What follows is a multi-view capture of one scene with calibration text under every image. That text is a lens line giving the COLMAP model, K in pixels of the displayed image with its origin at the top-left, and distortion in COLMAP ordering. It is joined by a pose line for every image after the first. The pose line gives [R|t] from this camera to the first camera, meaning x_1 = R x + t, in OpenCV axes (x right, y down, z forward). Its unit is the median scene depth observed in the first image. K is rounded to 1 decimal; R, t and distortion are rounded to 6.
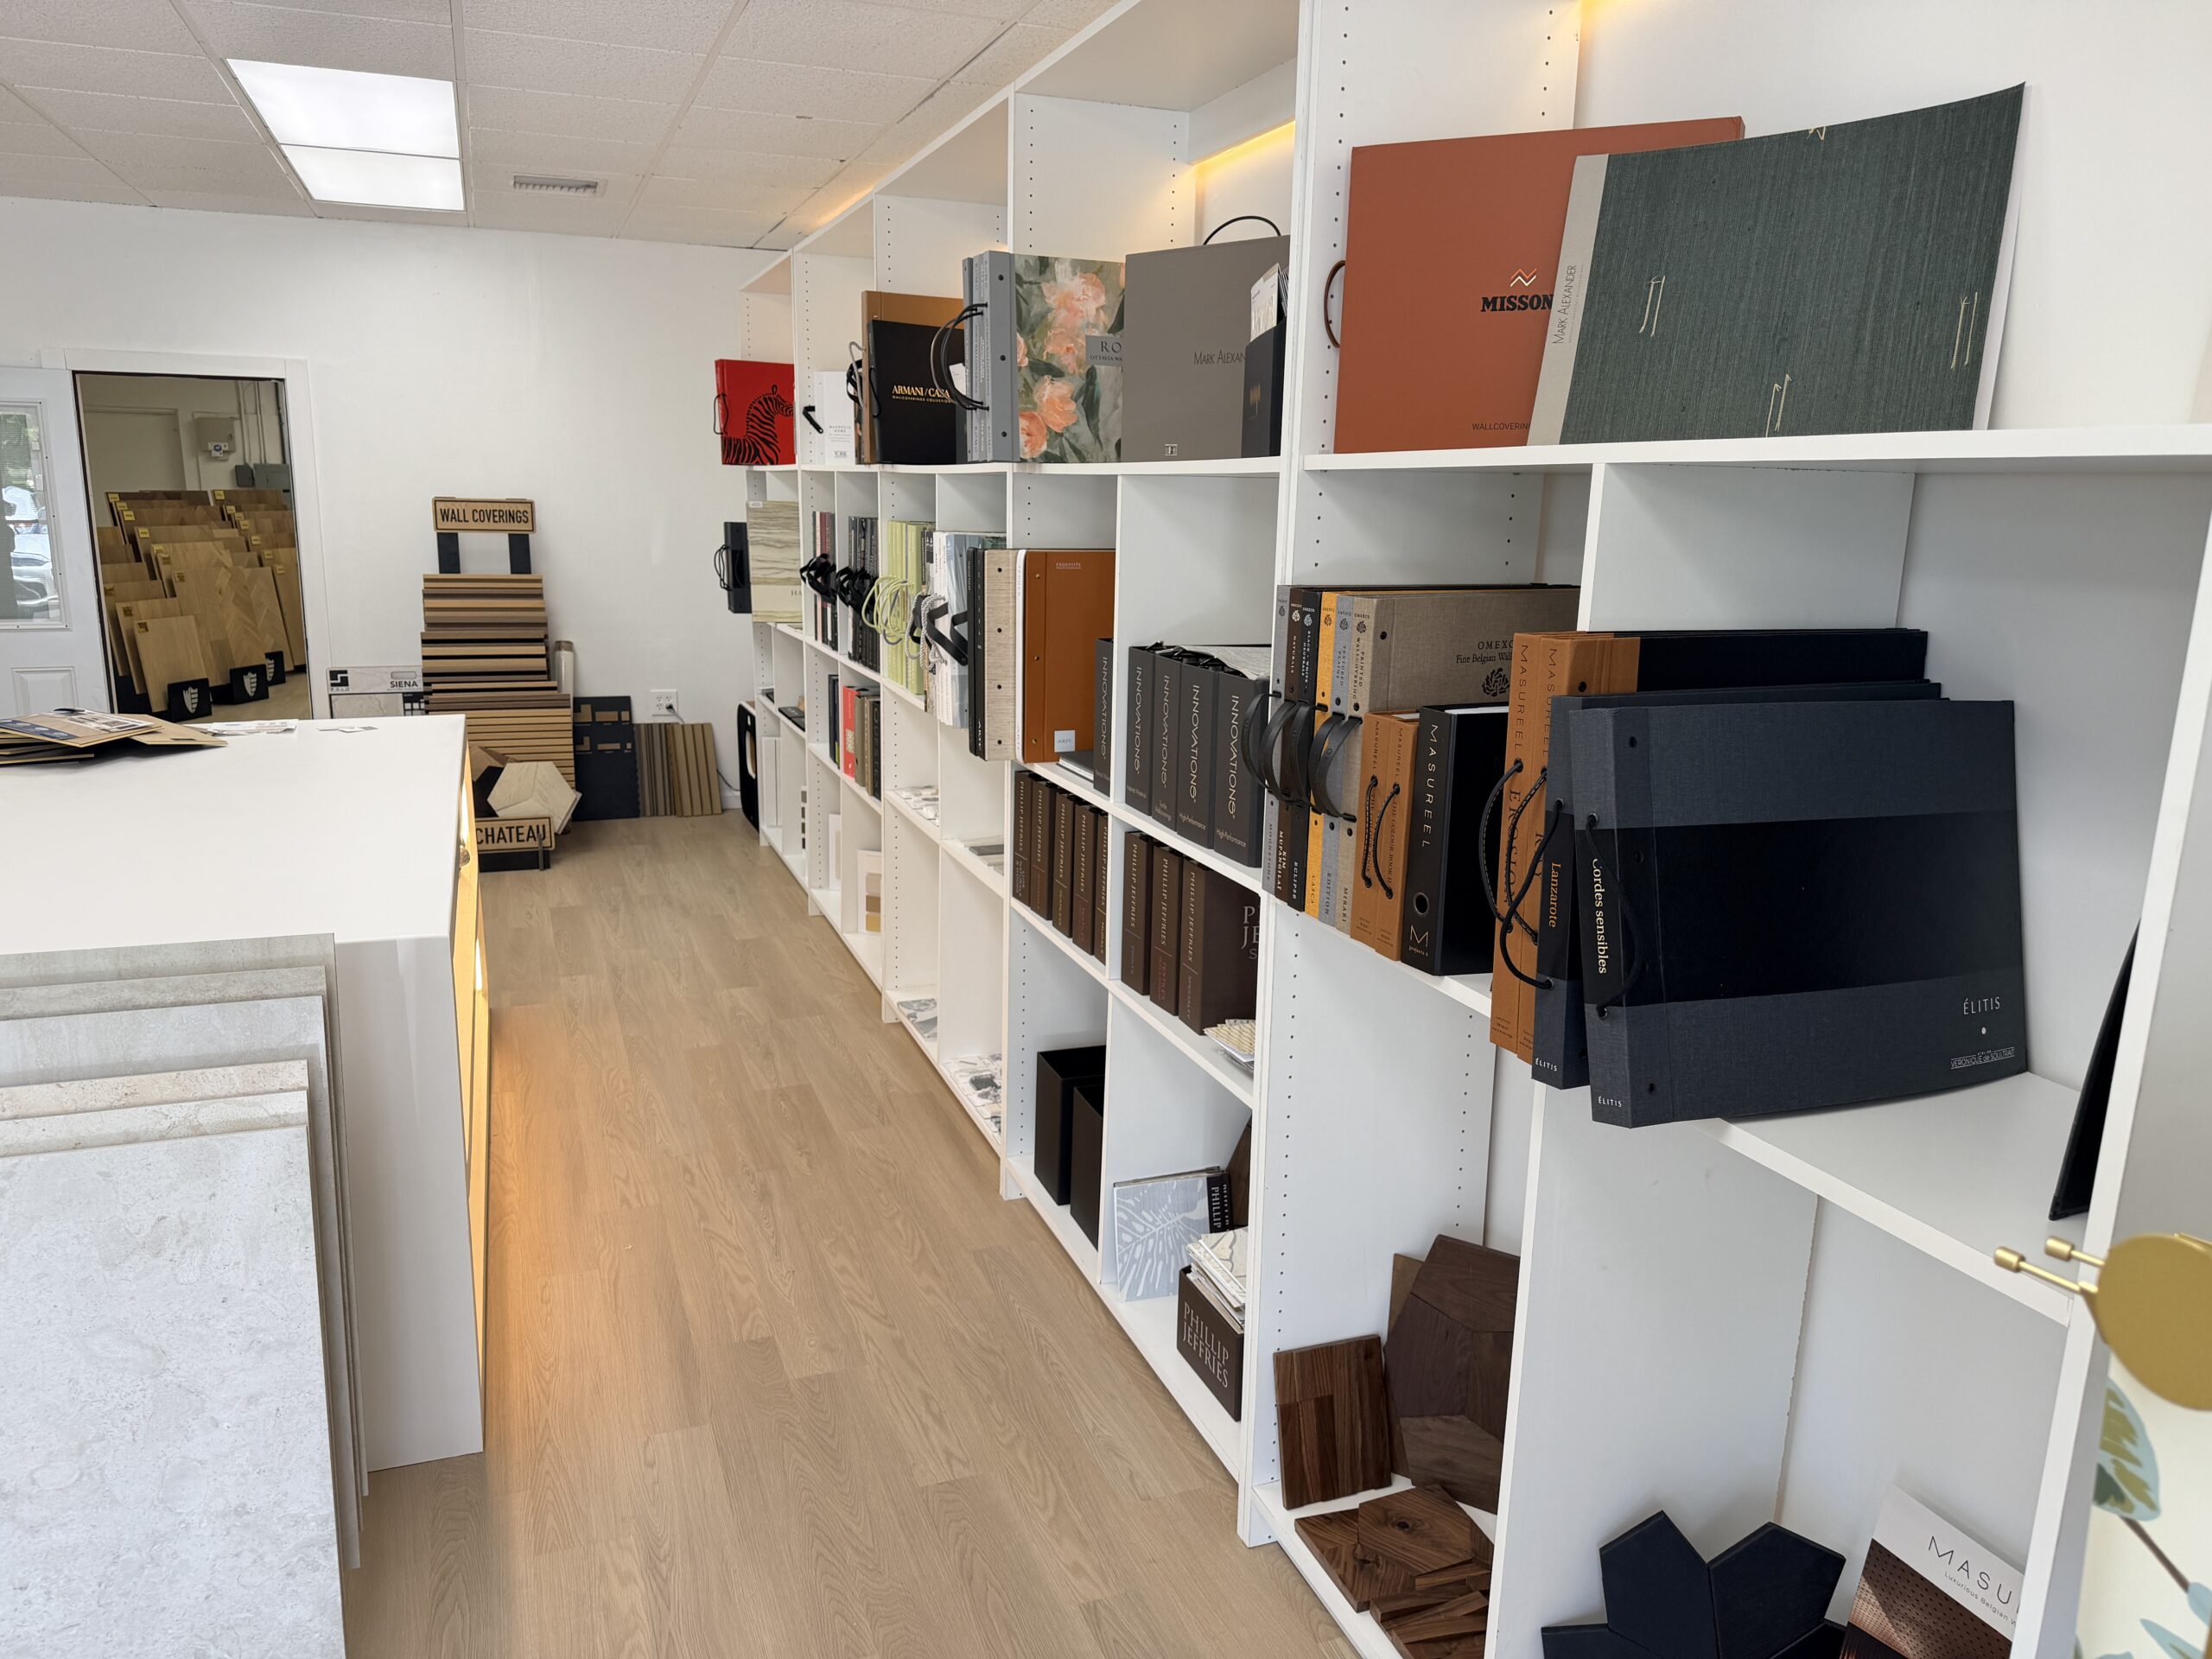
lens RADIAL K [[1563.9, 0, 1106.0], [0, 1563.9, 829.5], [0, 0, 1]] dist [0.008556, -0.011410]
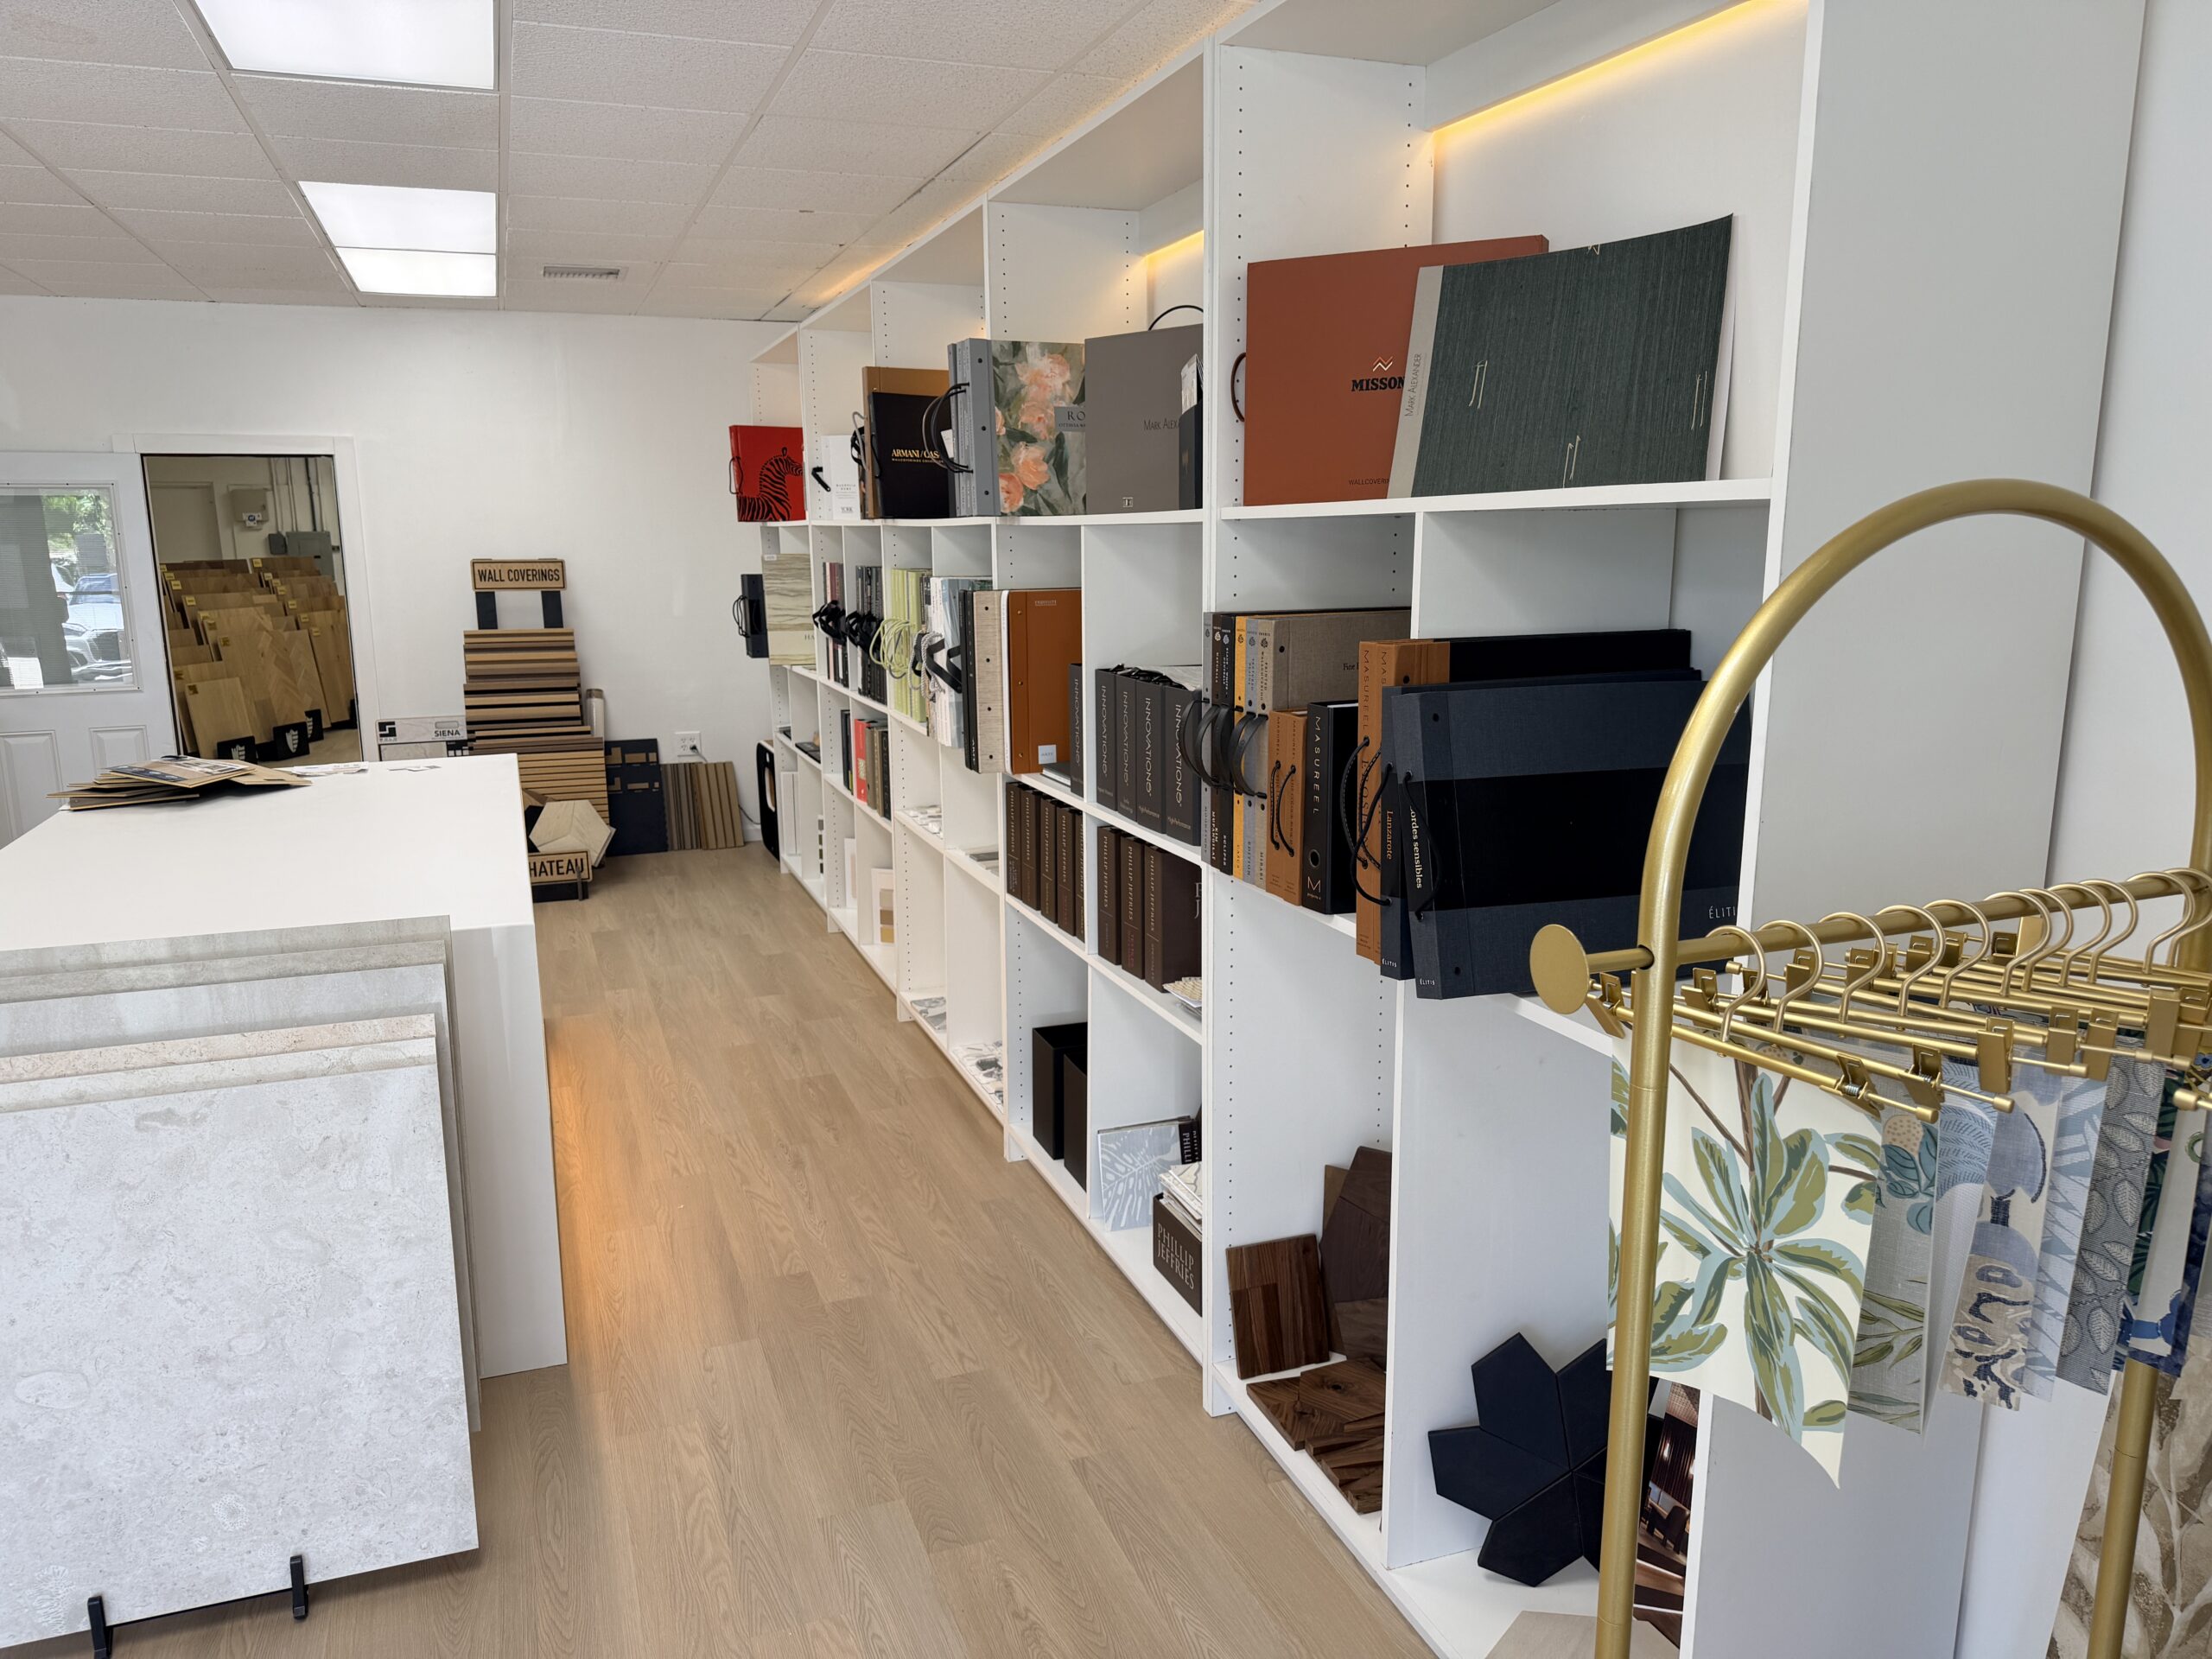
lens RADIAL K [[1557.5, 0, 1104.7], [0, 1557.5, 839.6], [0, 0, 1]] dist [0.020292, -0.026480]
pose [[0.999551, -0.028632, -0.008878, 0.021225], [0.028464, 0.999424, -0.018489, 0.025046], [0.009402, 0.018228, 0.999790, -0.131033]]
